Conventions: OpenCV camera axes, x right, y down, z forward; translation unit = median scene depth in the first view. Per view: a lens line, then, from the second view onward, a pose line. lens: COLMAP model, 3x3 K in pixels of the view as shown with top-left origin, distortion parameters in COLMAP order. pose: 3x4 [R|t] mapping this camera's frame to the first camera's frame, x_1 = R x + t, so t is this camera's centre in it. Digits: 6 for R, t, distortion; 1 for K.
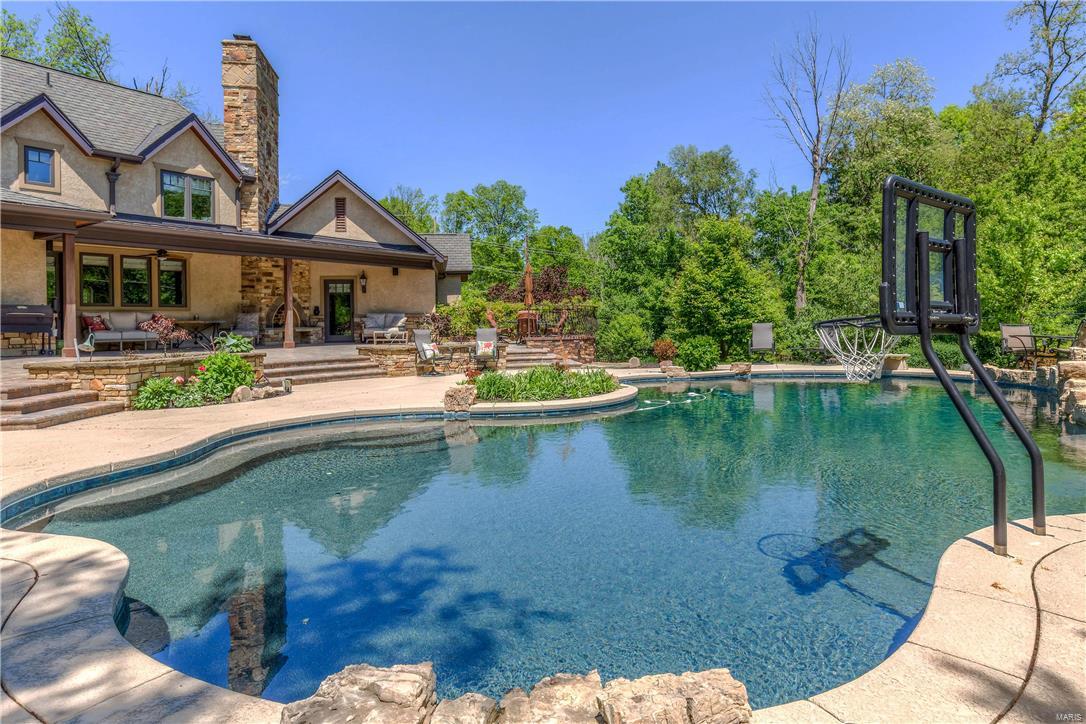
lens RADIAL K [[664.0, 0, 542.7], [0, 664.0, 319.9], [0, 0, 1]] dist [-0.000471, 0.000059]
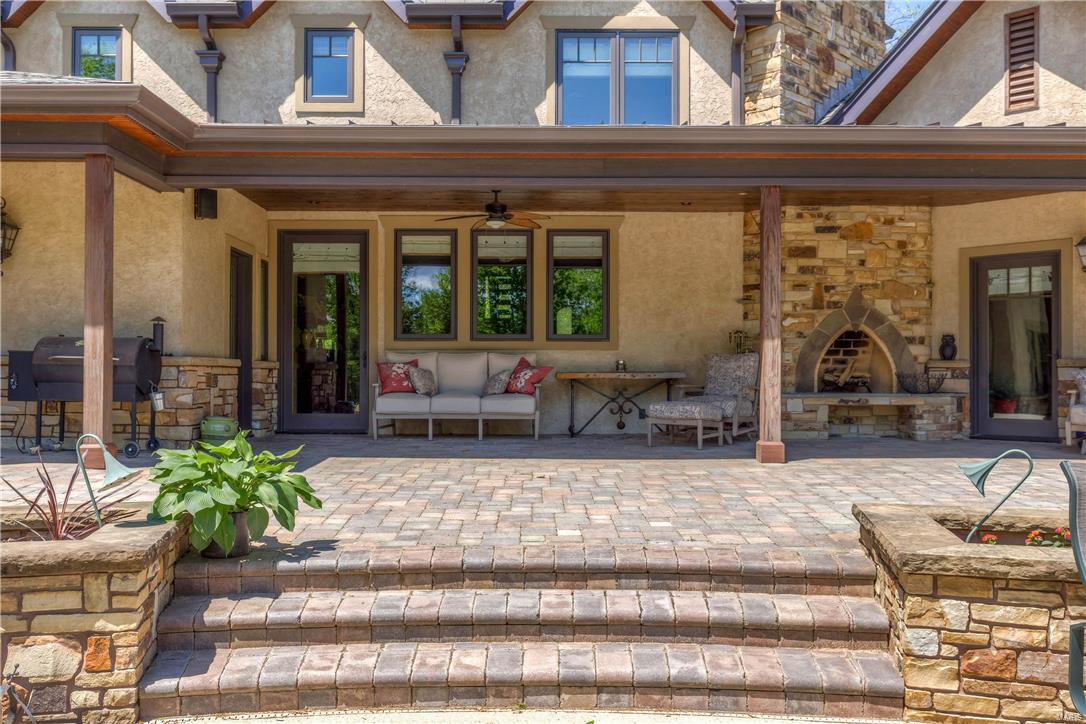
lens RADIAL K [[942.6, 0, 543.0], [0, 942.6, 362.0], [0, 0, 1]] dist [0.000948, 0.002700]
pose [[0.588728, 0.007208, -0.808299, -0.065609], [-0.006040, 0.999972, 0.004518, -0.007504], [0.808308, 0.002222, 0.588755, 0.576755]]
